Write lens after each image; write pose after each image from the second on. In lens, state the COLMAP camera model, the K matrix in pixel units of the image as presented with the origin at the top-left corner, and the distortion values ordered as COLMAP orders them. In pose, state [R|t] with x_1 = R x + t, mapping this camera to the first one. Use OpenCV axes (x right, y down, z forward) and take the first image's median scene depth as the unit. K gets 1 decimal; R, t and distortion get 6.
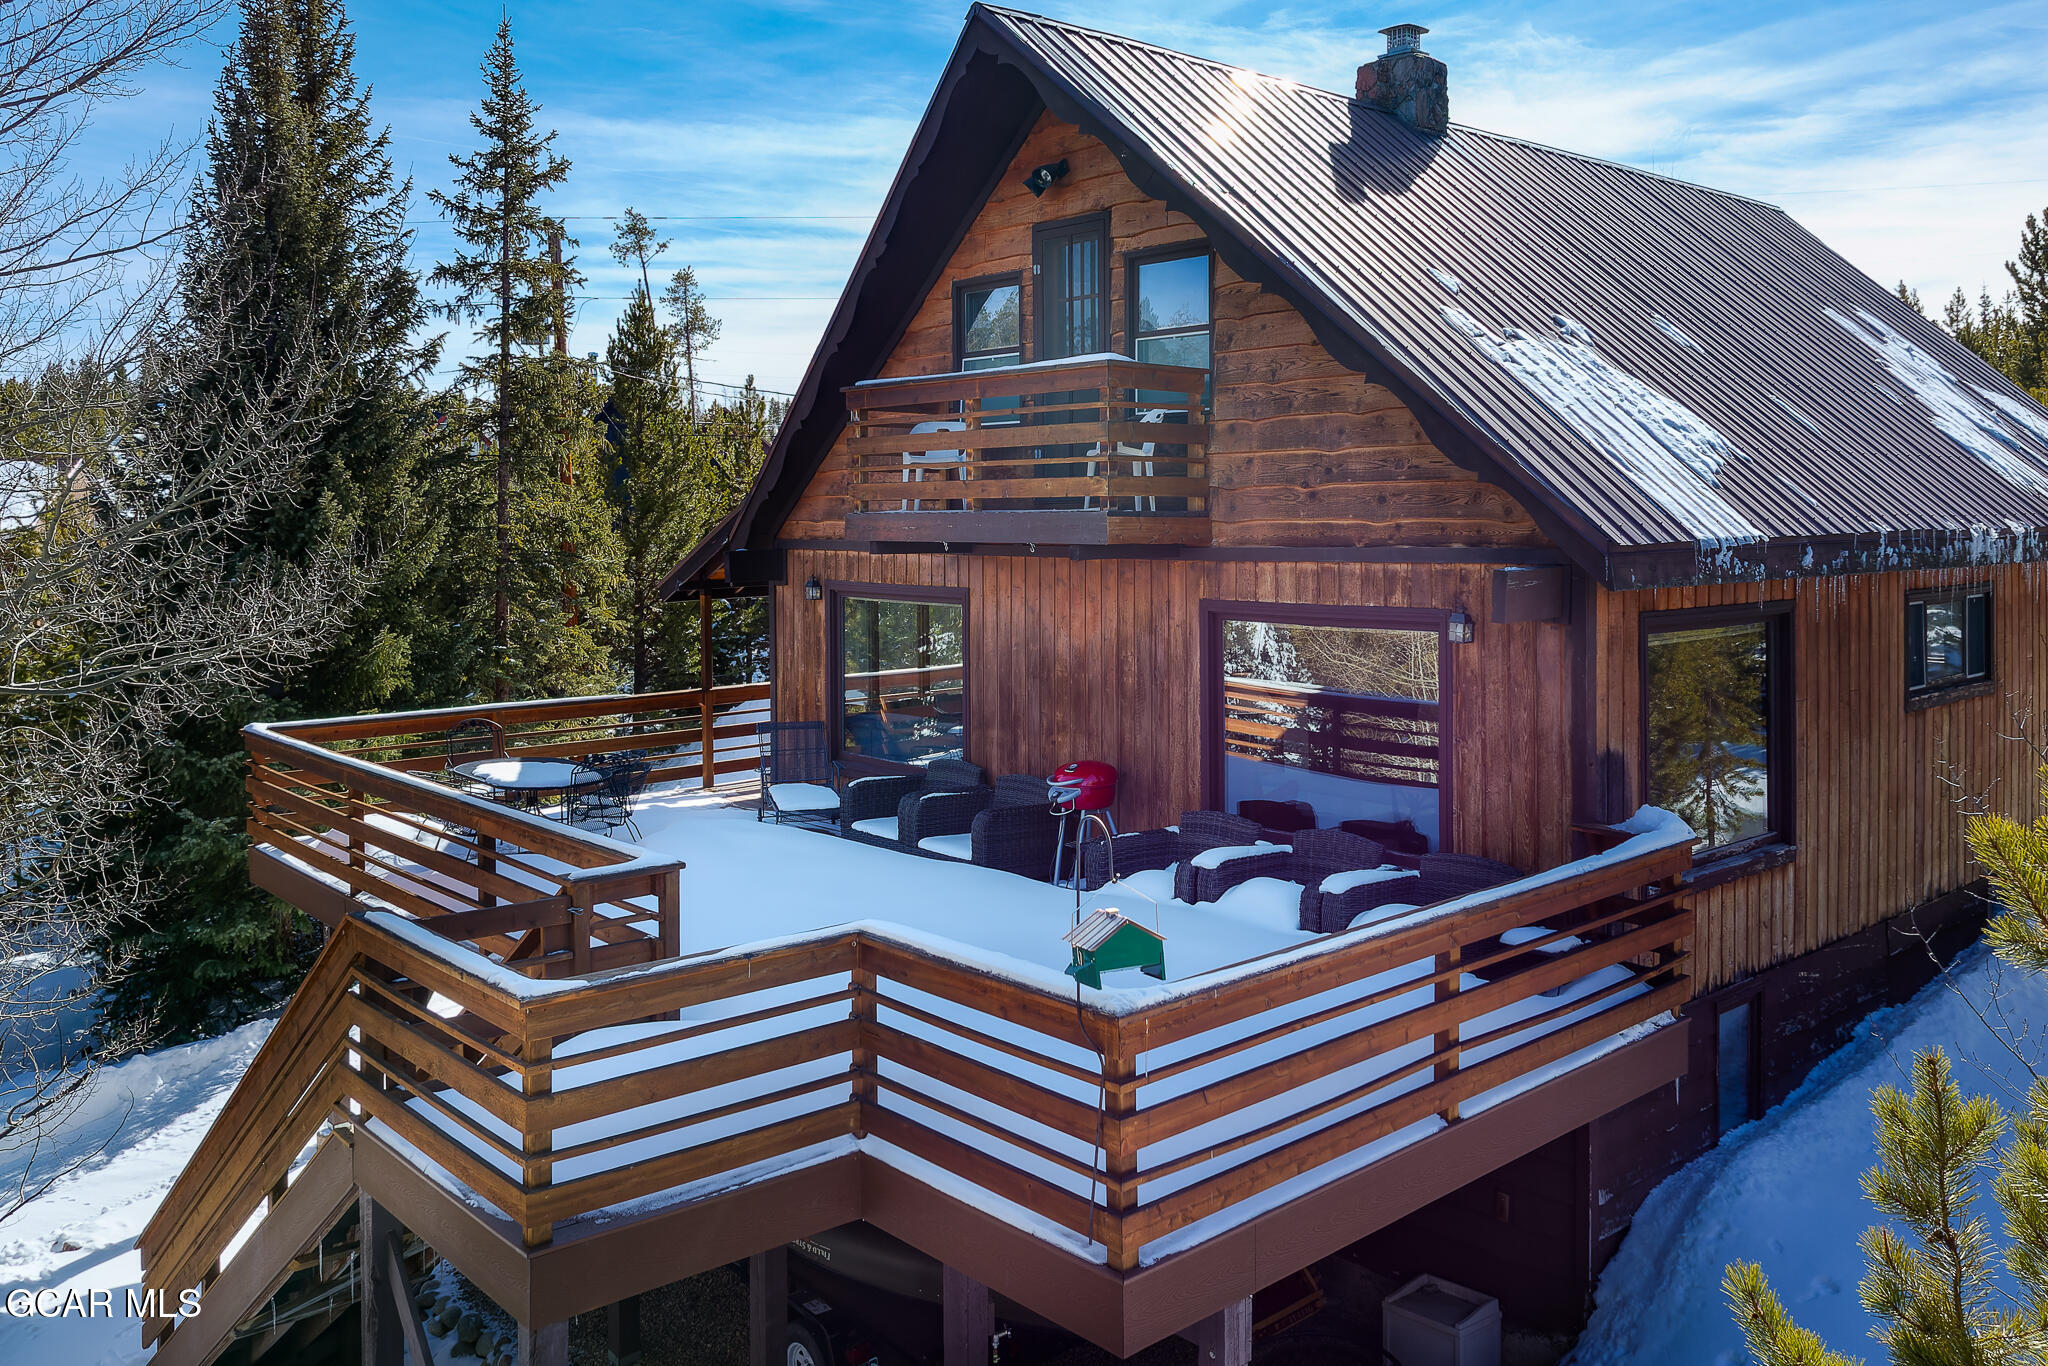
lens RADIAL K [[1538.3, 0, 1025.0], [0, 1538.3, 567.7], [0, 0, 1]] dist [-0.003338, -0.005718]
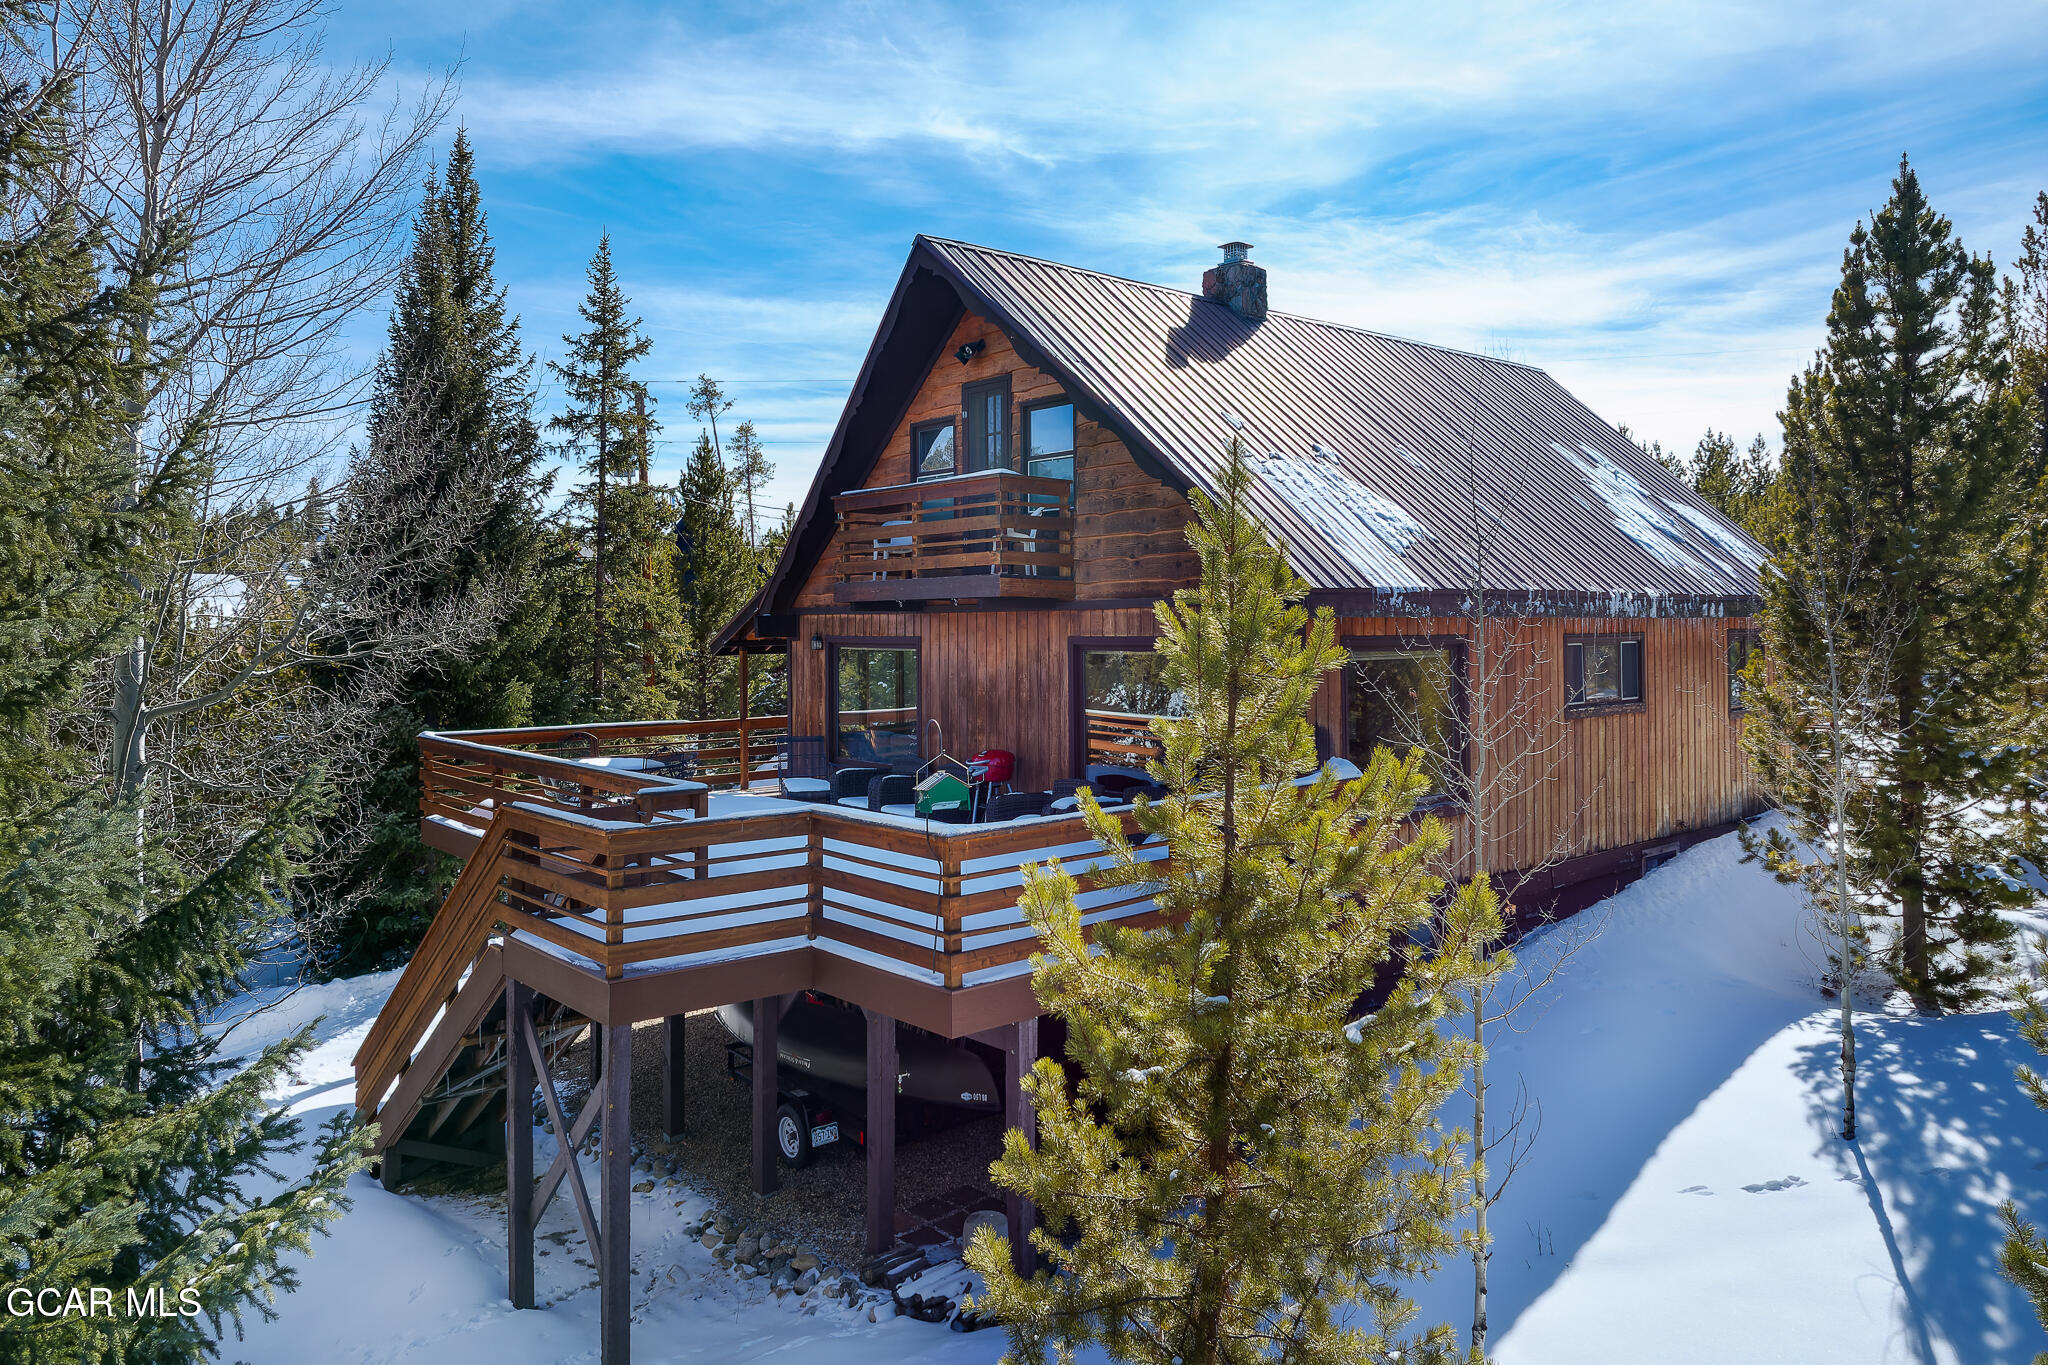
lens RADIAL K [[1377.3, 0, 1027.6], [0, 1377.3, 667.2], [0, 0, 1]] dist [-0.001057, -0.003230]
pose [[0.999637, 0.001735, -0.026890, 0.098339], [-0.002275, 0.999796, -0.020059, 0.067827], [0.026850, 0.020113, 0.999437, -0.283098]]
